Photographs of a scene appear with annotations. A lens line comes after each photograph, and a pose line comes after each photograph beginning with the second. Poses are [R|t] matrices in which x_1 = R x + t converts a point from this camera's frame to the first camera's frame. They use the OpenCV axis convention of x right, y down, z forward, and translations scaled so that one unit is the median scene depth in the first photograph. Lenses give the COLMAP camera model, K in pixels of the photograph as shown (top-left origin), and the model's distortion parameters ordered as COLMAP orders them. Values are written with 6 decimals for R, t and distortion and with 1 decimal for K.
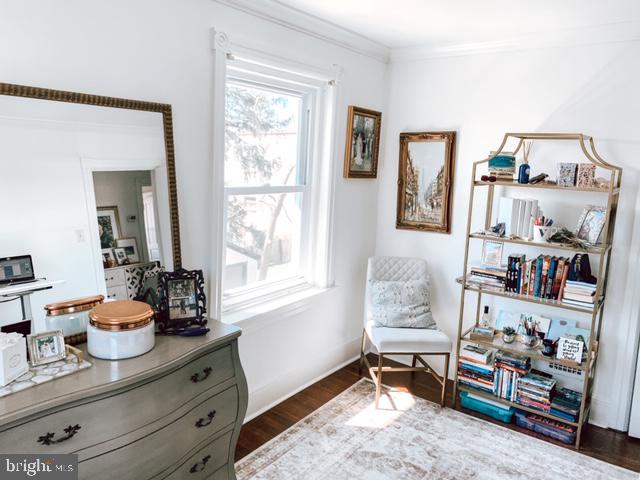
lens RADIAL K [[492.8, 0, 312.5], [0, 492.8, 241.4], [0, 0, 1]] dist [0.025870, -0.012297]
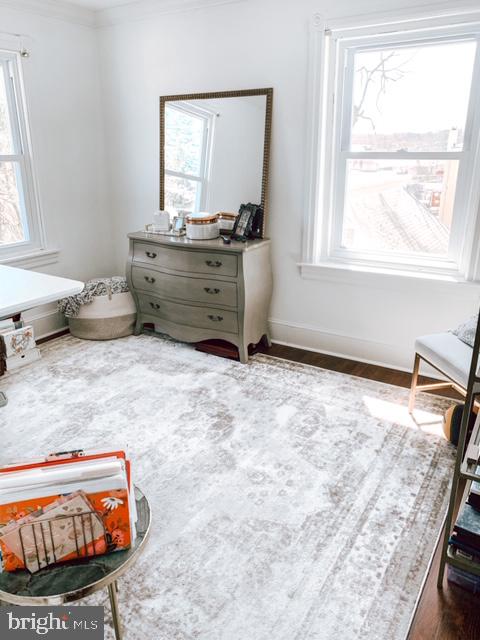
lens RADIAL K [[492.8, 0, 240.0], [0, 492.8, 320.0], [0, 0, 1]] dist [0.025870, -0.012297]
pose [[0.075546, 0.306875, -0.948747, 1.074900], [-0.150669, 0.944055, 0.293360, -0.039666], [0.985694, 0.120784, 0.117556, 0.690052]]
